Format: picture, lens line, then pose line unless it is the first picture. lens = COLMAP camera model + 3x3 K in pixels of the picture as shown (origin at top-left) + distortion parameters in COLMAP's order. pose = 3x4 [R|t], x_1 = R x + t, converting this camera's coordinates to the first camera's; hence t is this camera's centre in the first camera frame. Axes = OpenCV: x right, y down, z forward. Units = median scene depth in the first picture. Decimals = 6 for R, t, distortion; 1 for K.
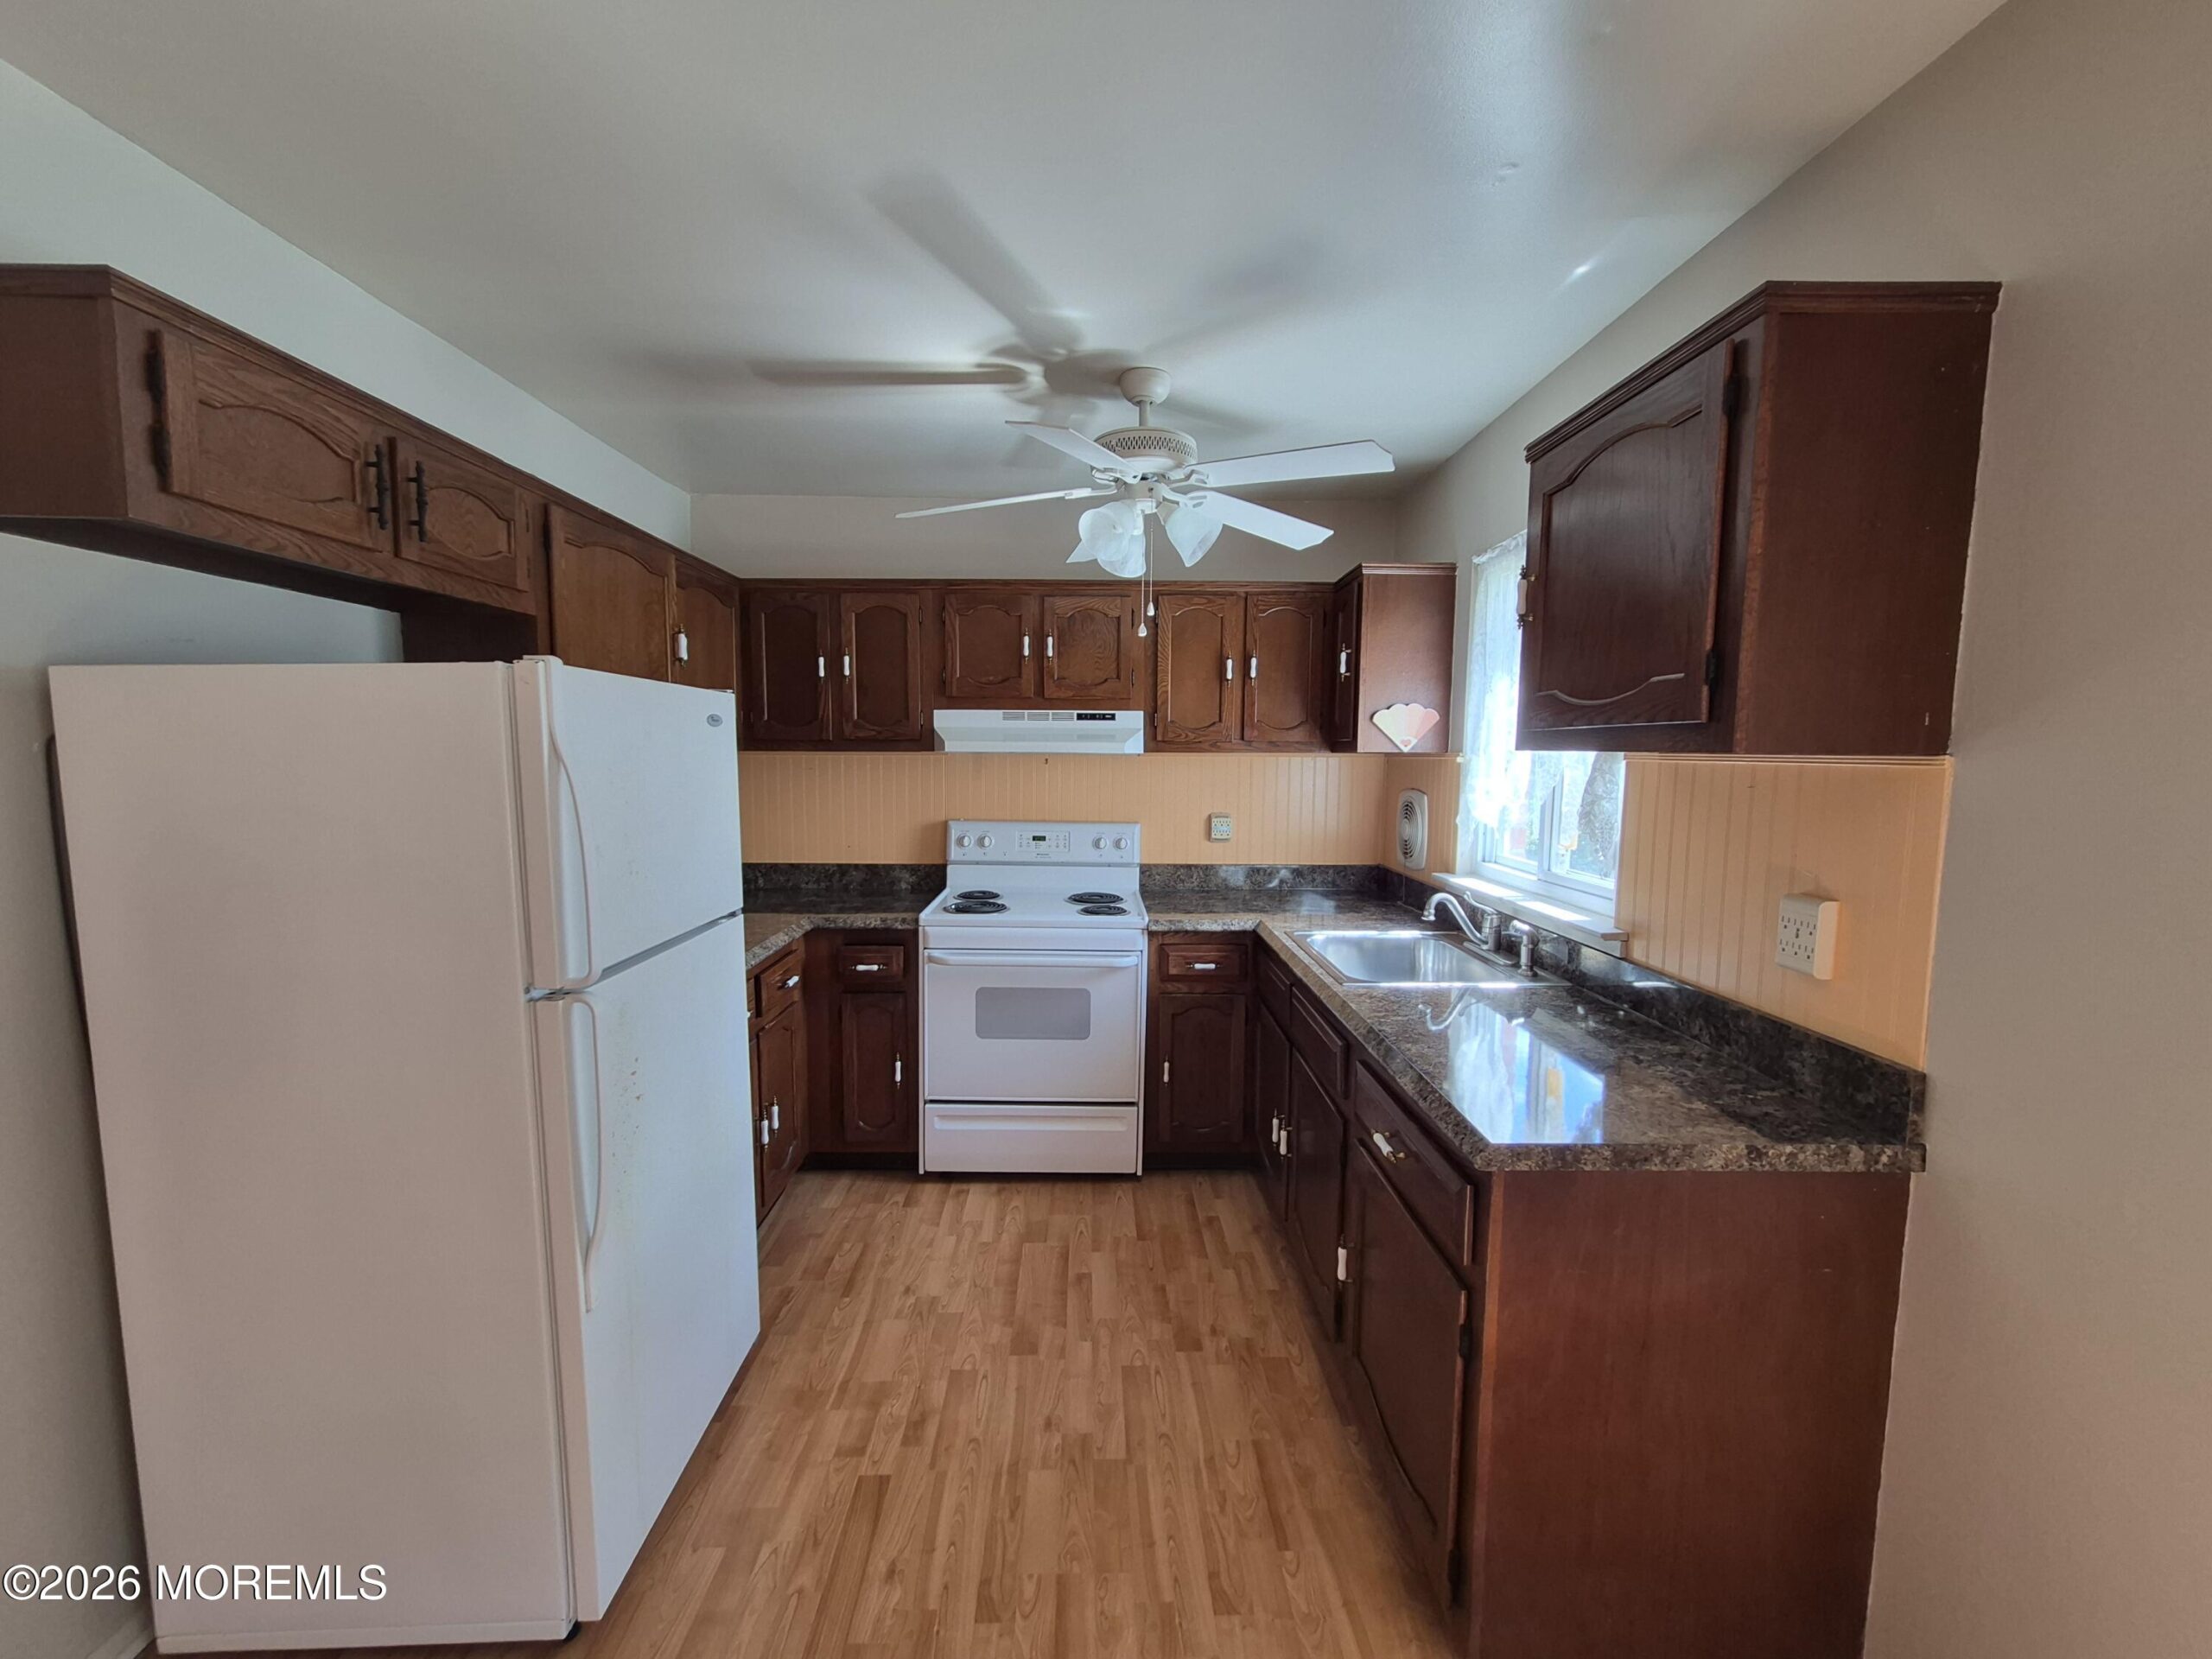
lens RADIAL K [[870.7, 0, 1103.8], [0, 870.7, 831.6], [0, 0, 1]] dist [0.004905, -0.000012]
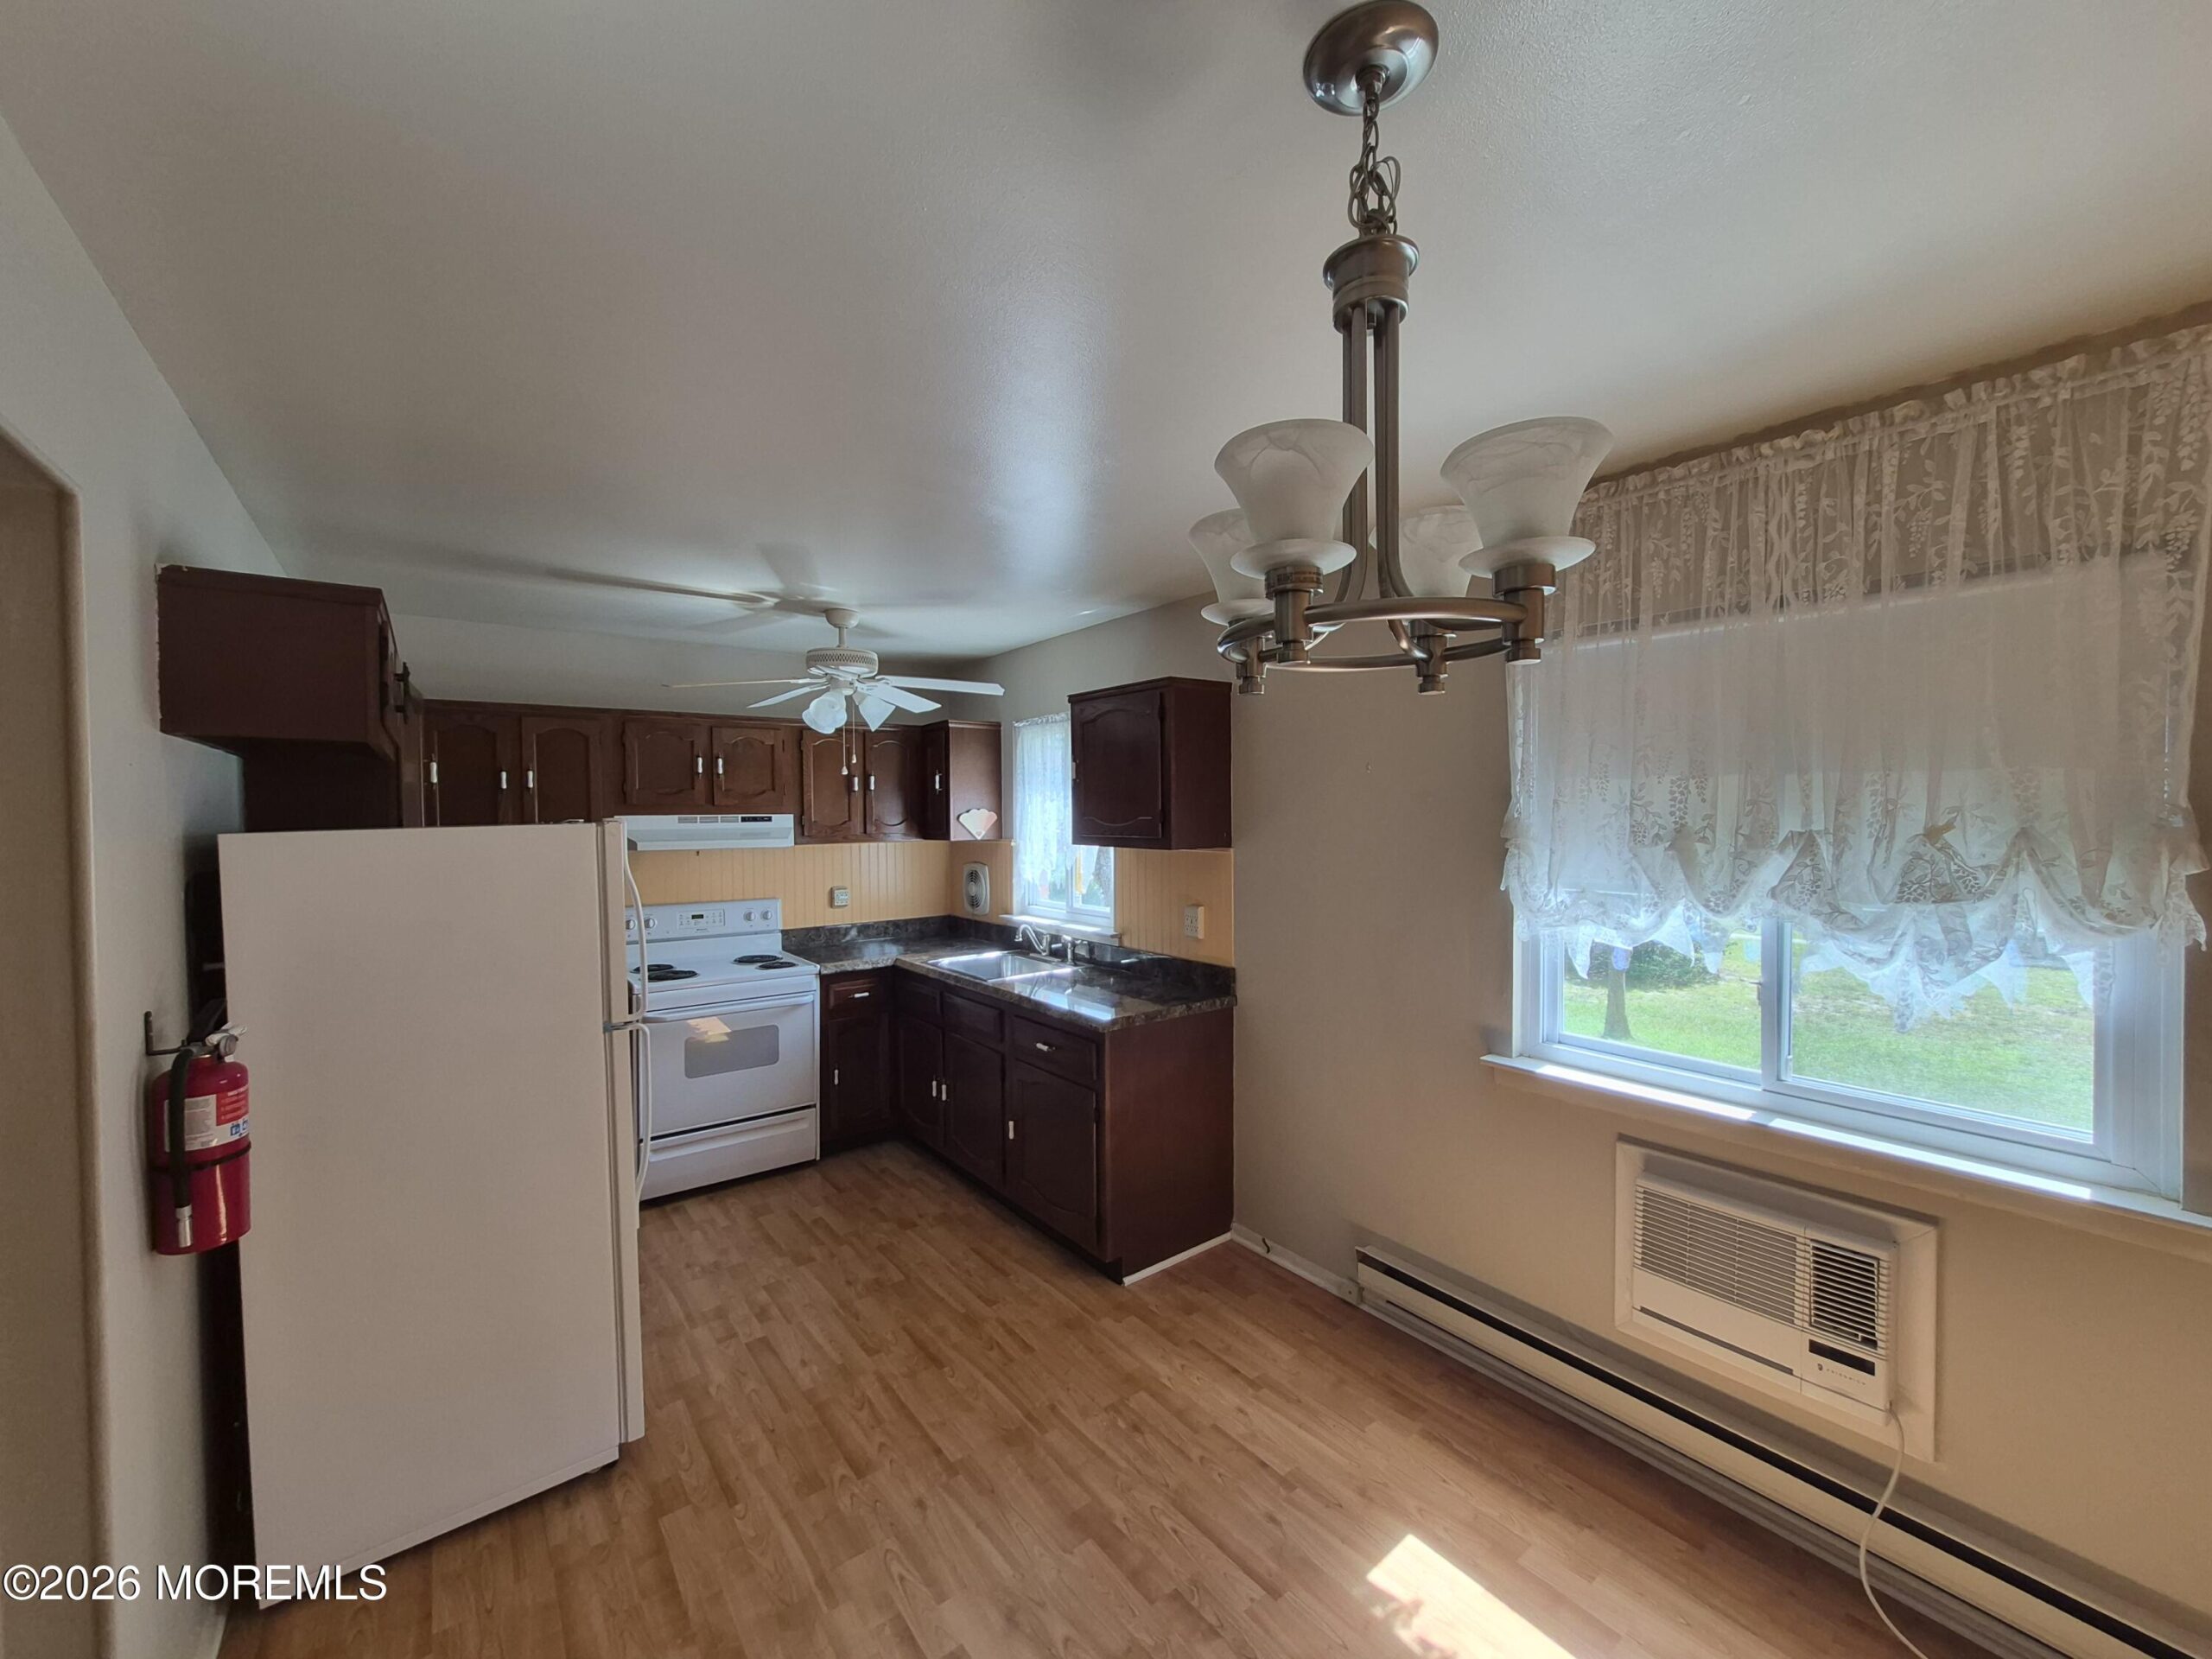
lens RADIAL K [[867.0, 0, 1103.5], [0, 867.0, 828.7], [0, 0, 1]] dist [0.007242, -0.000034]
pose [[0.808850, -0.025753, 0.587451, -0.461026], [0.069750, 0.996189, -0.052366, -0.016442], [-0.583864, 0.083331, 0.807563, -0.465730]]
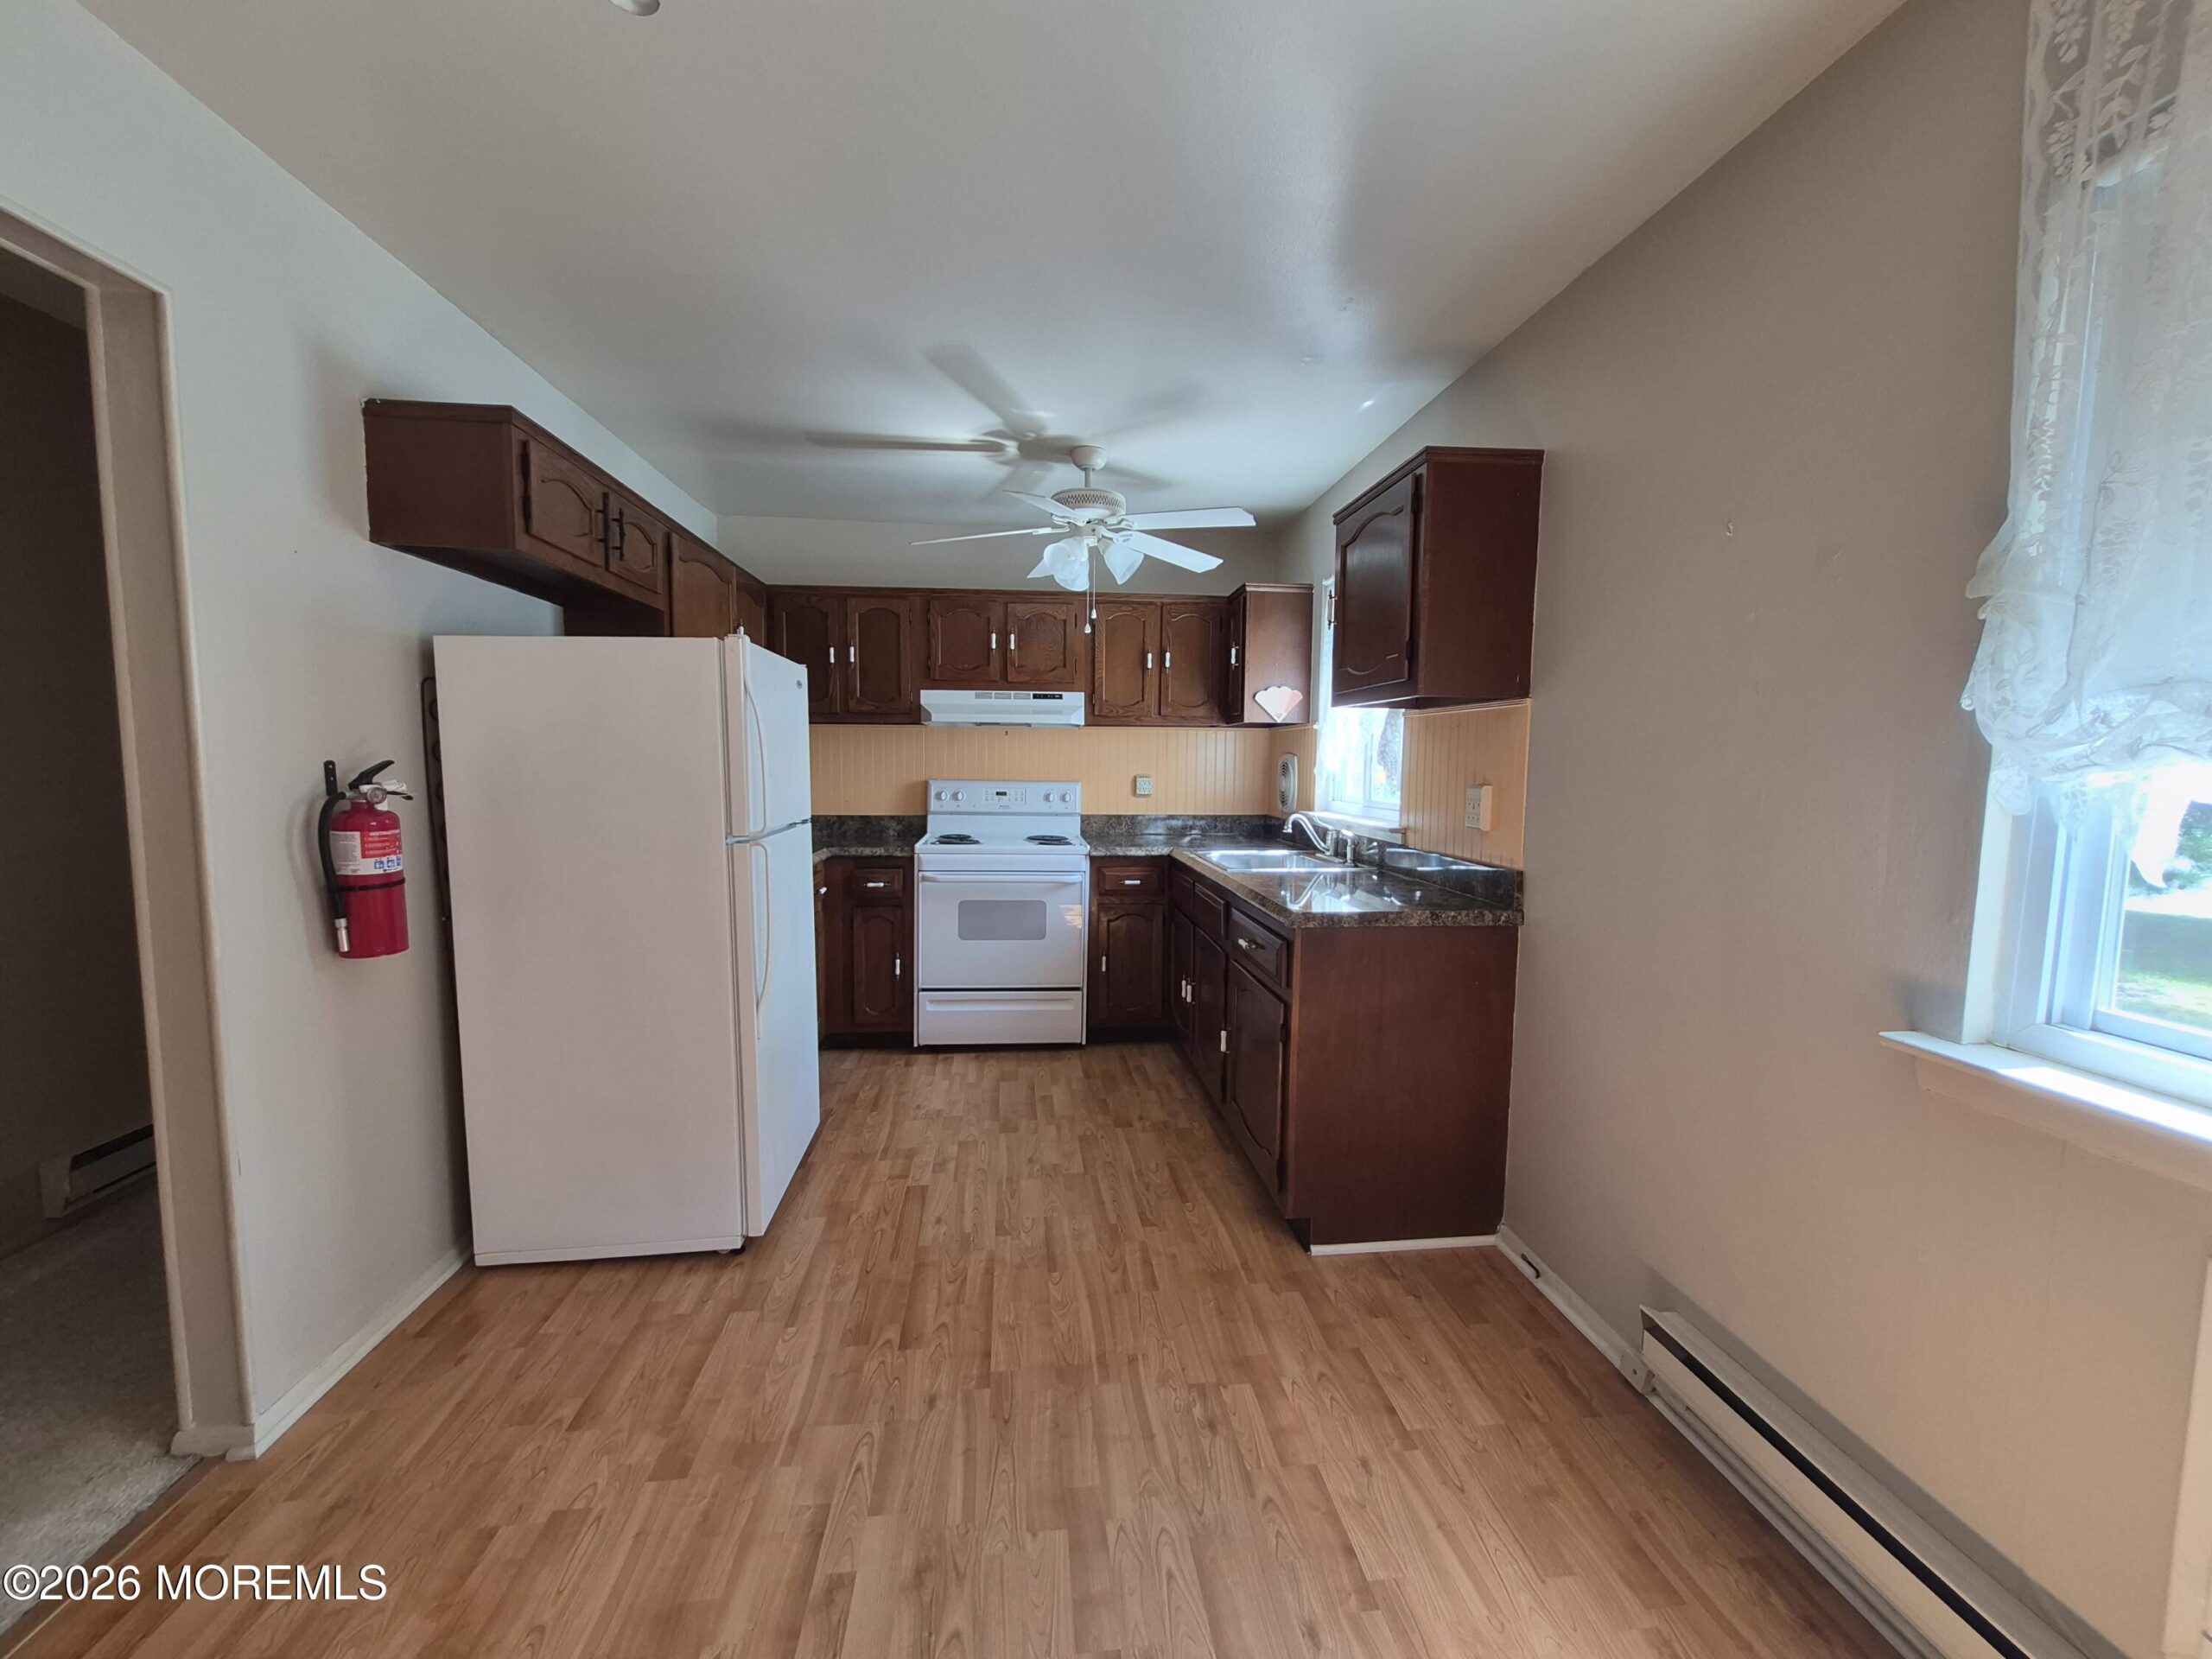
lens RADIAL K [[867.0, 0, 1103.5], [0, 867.0, 828.7], [0, 0, 1]] dist [0.007242, -0.000034]
pose [[0.996250, -0.004798, 0.086386, -0.050356], [0.005637, 0.999939, -0.009472, 0.100872], [-0.086335, 0.009923, 0.996217, -0.377620]]
